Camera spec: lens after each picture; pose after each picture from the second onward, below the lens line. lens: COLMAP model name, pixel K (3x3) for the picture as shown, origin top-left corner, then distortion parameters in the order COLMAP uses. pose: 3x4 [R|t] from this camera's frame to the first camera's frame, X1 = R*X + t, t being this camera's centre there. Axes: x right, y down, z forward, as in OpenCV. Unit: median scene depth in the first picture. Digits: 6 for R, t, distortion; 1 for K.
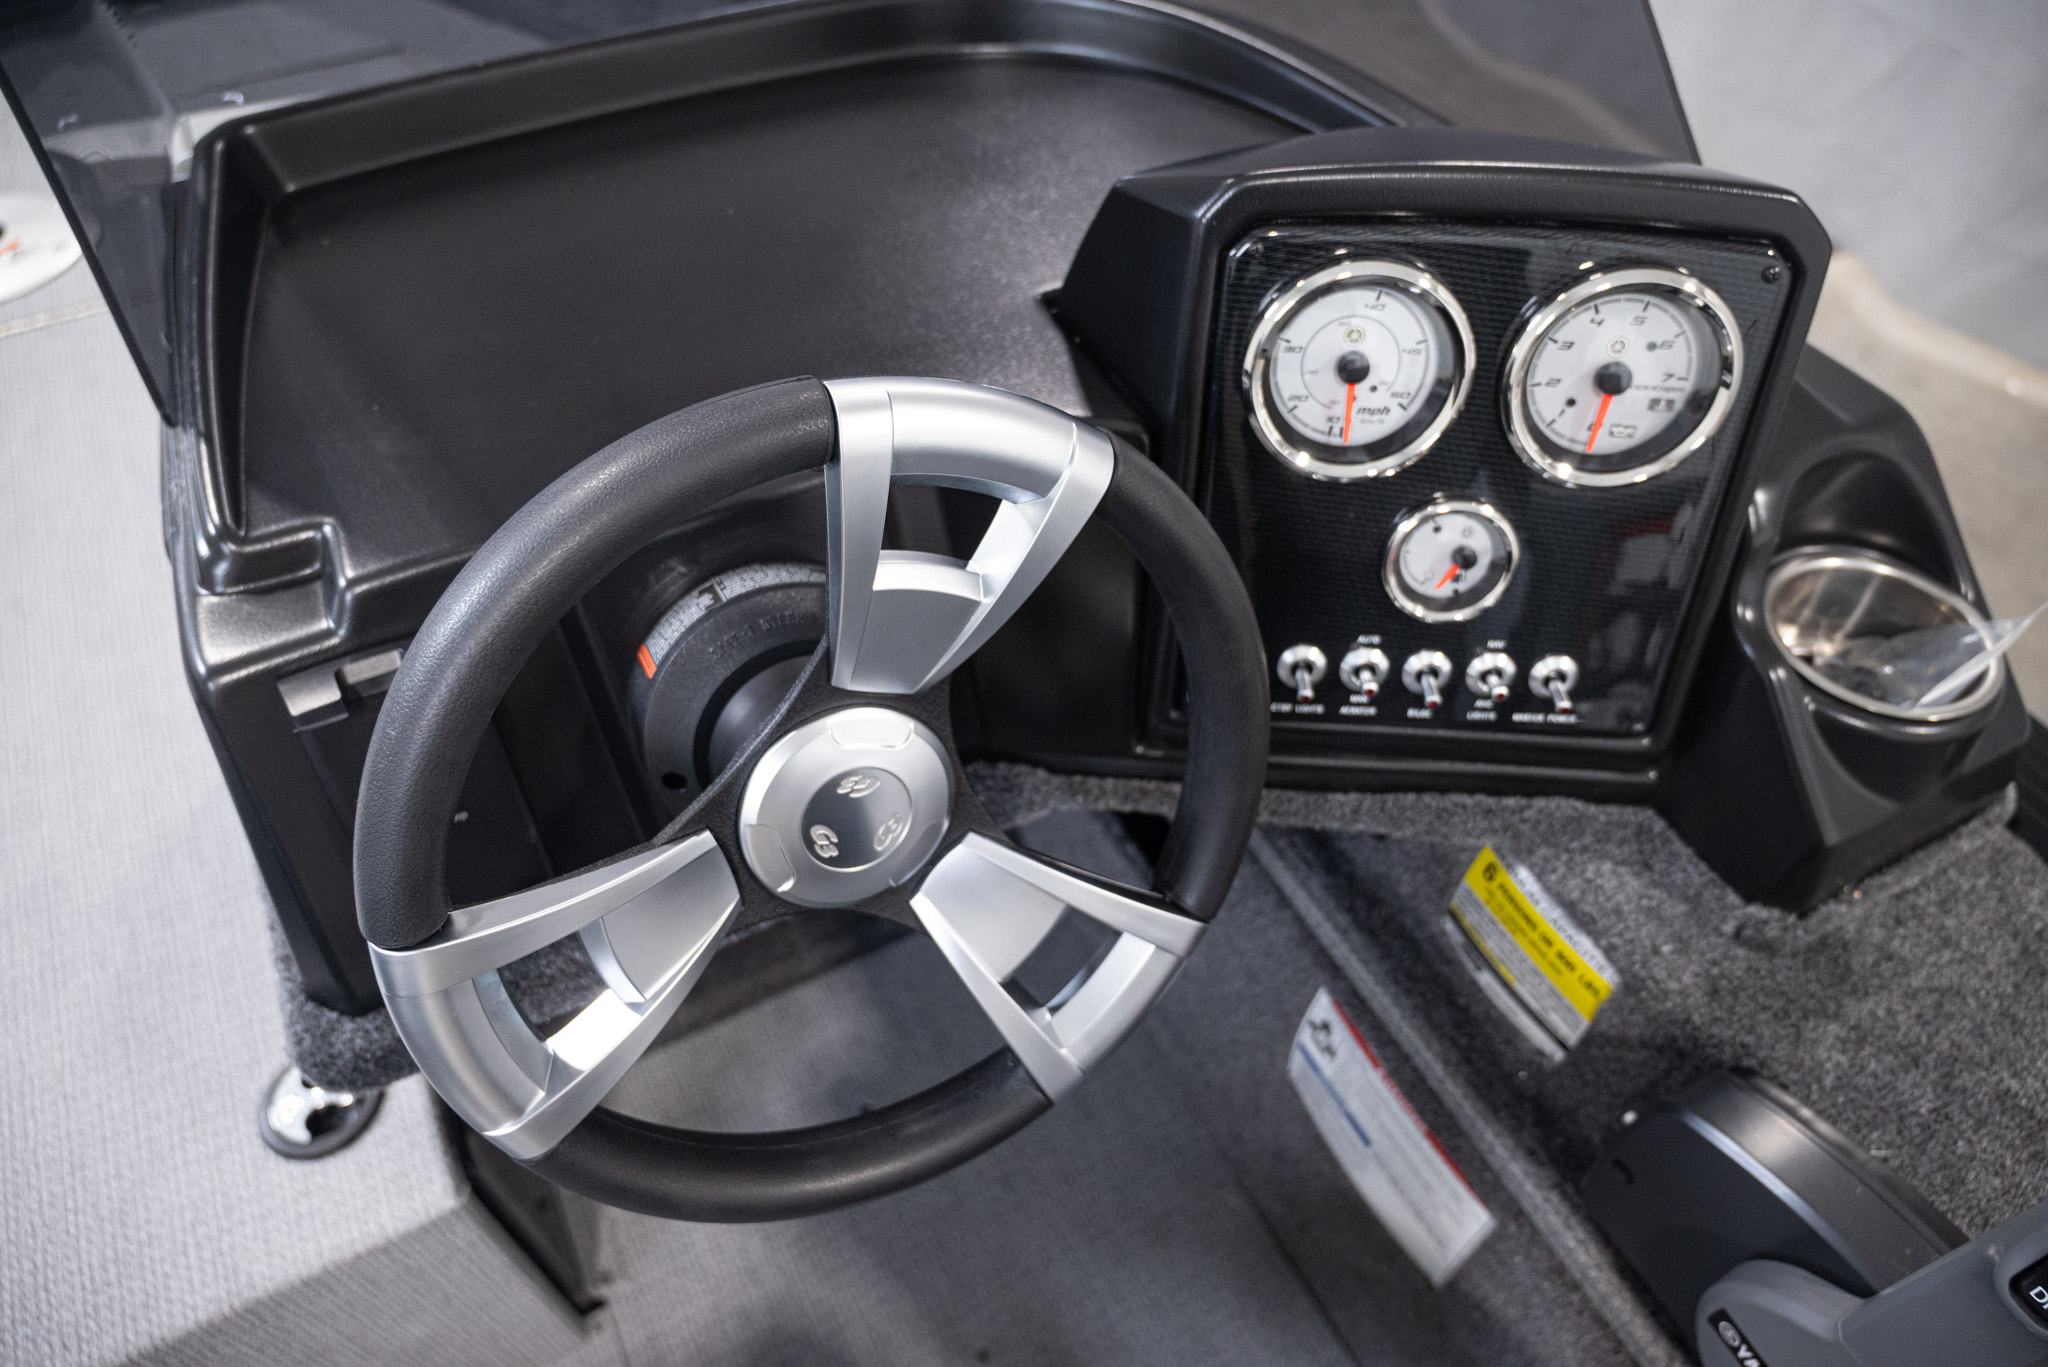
lens RADIAL K [[1385.3, 0, 1024.0], [0, 1385.3, 683.5], [0, 0, 1]] dist [-0.006230, -0.001084]
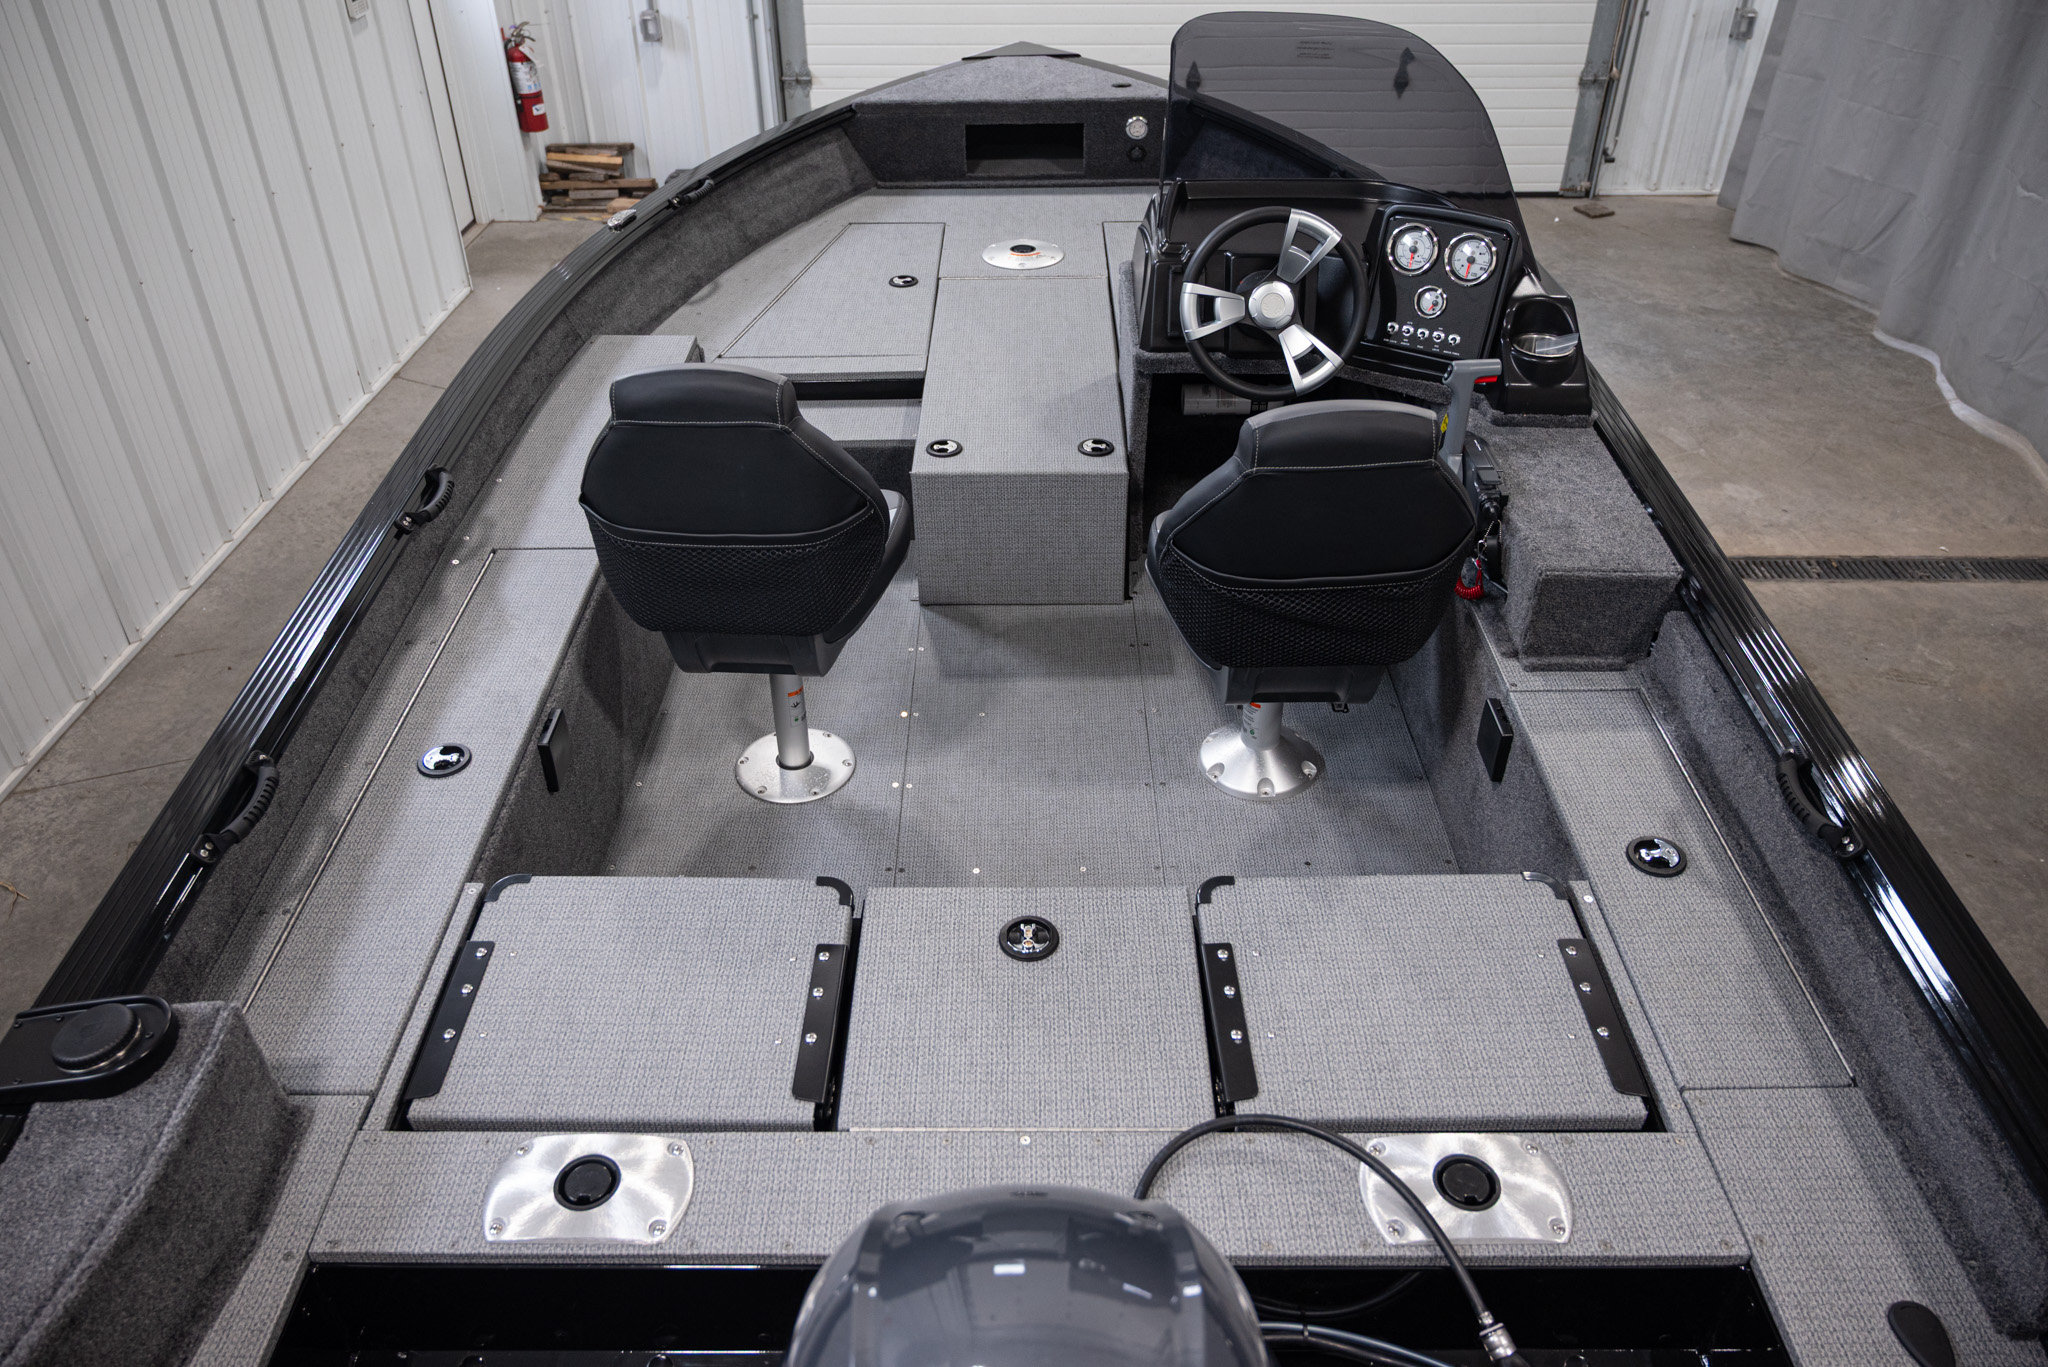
lens RADIAL K [[1462.2, 0, 1024.0], [0, 1462.2, 683.5], [0, 0, 1]] dist [-0.017554, 0.004145]
pose [[0.881509, 0.267334, -0.389196, 1.285734], [-0.349329, 0.923812, -0.156656, 2.147234], [0.317664, 0.274051, 0.907736, -3.135583]]
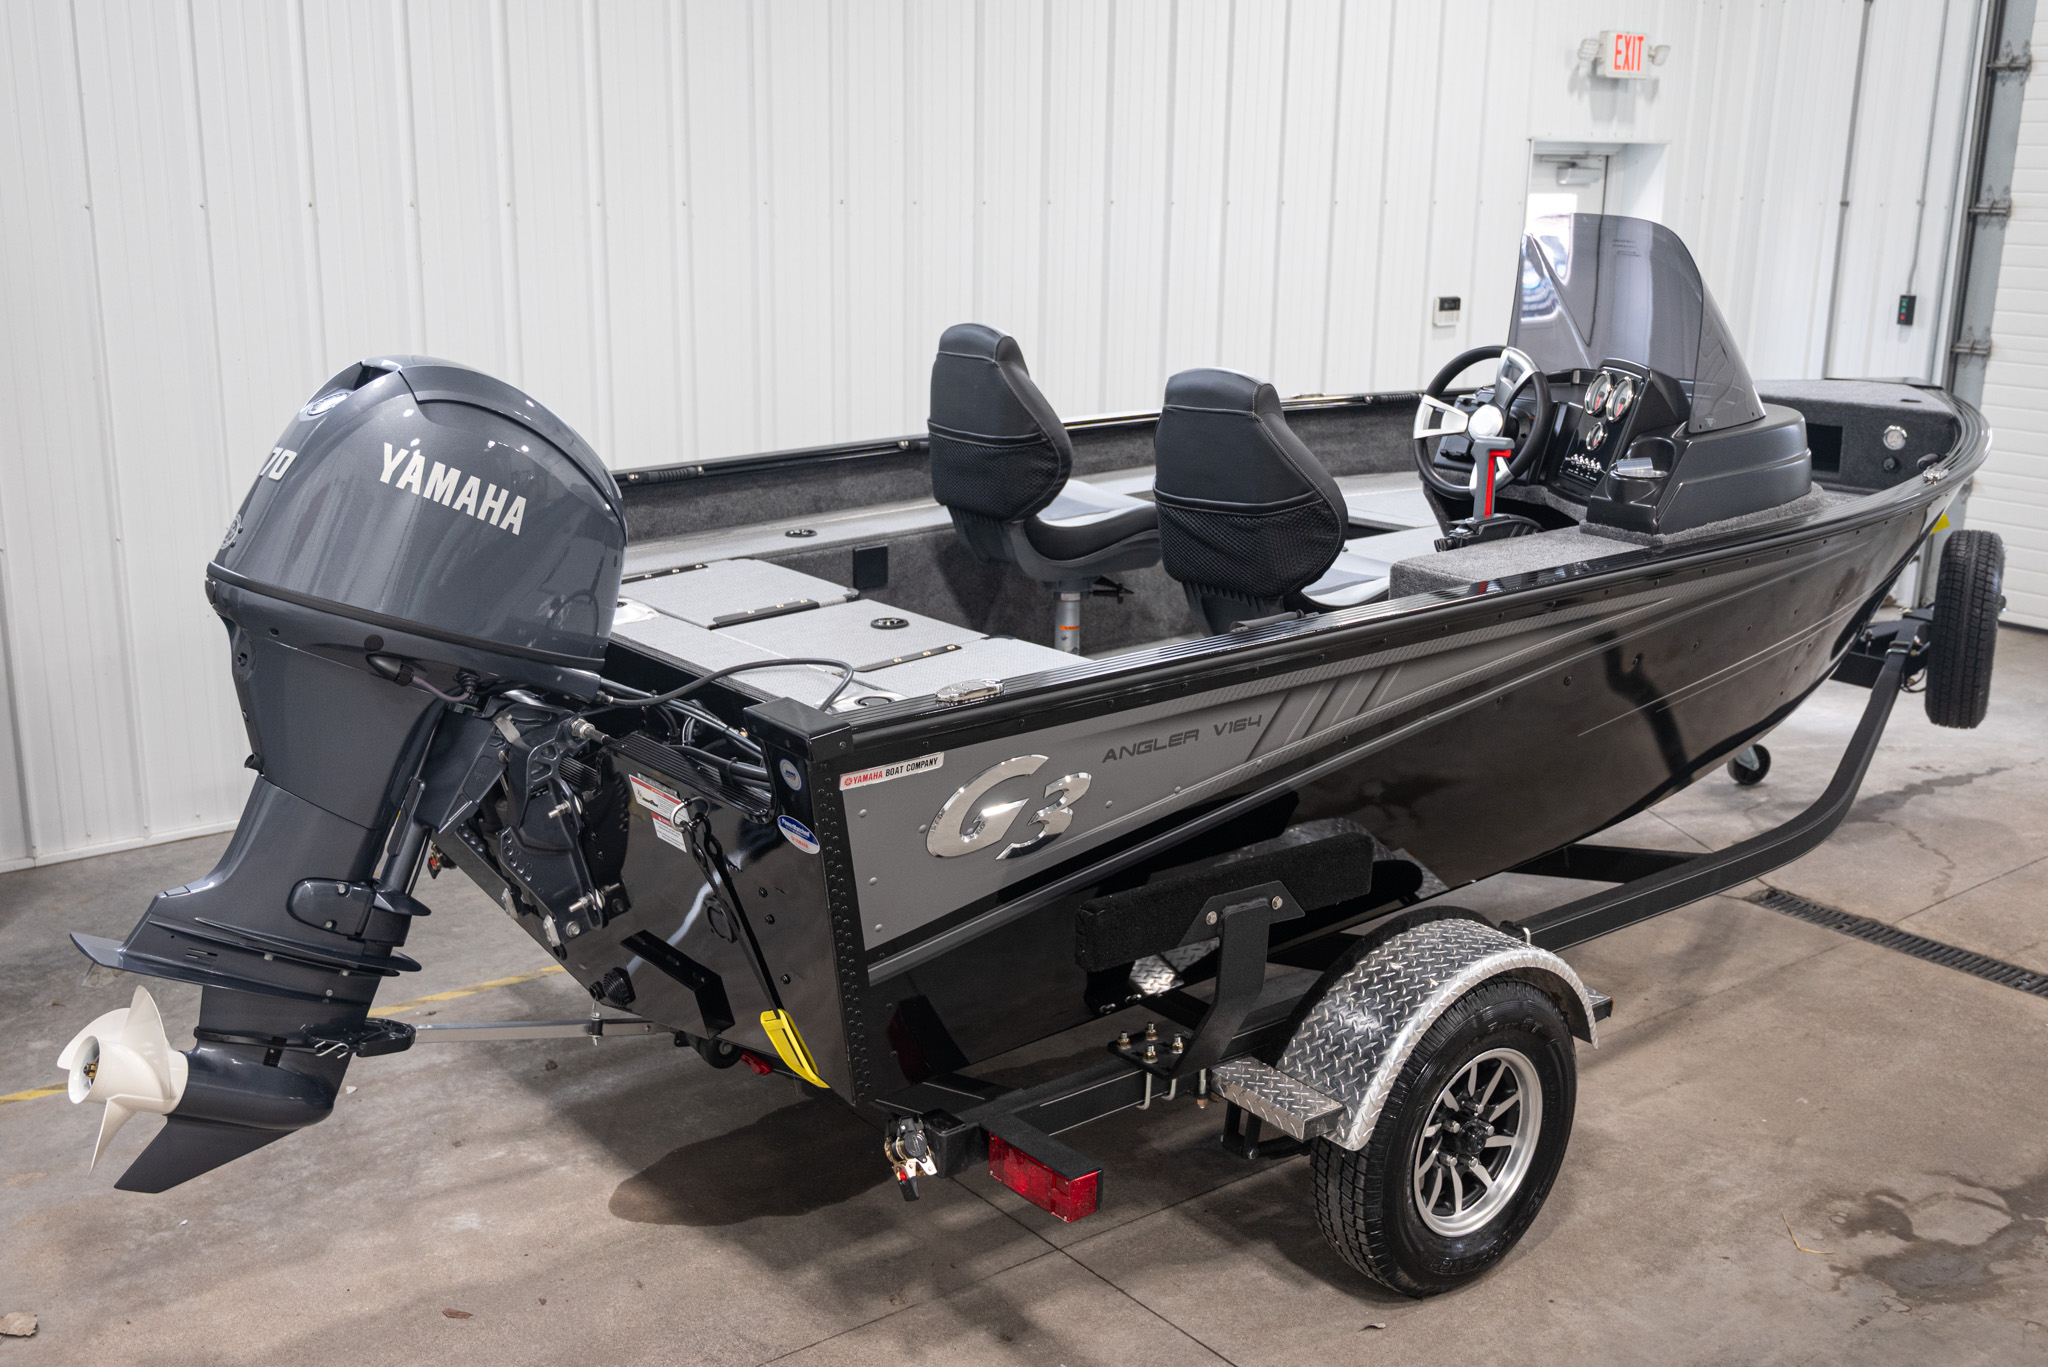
lens RADIAL K [[2022.9, 0, 1024.0], [0, 2022.9, 683.5], [0, 0, 1]] dist [-0.007622, -0.005532]
pose [[0.201020, 0.253481, -0.946223, 6.806359], [-0.740178, 0.672025, 0.022780, 1.801272], [0.641660, 0.695794, 0.322712, -1.918366]]
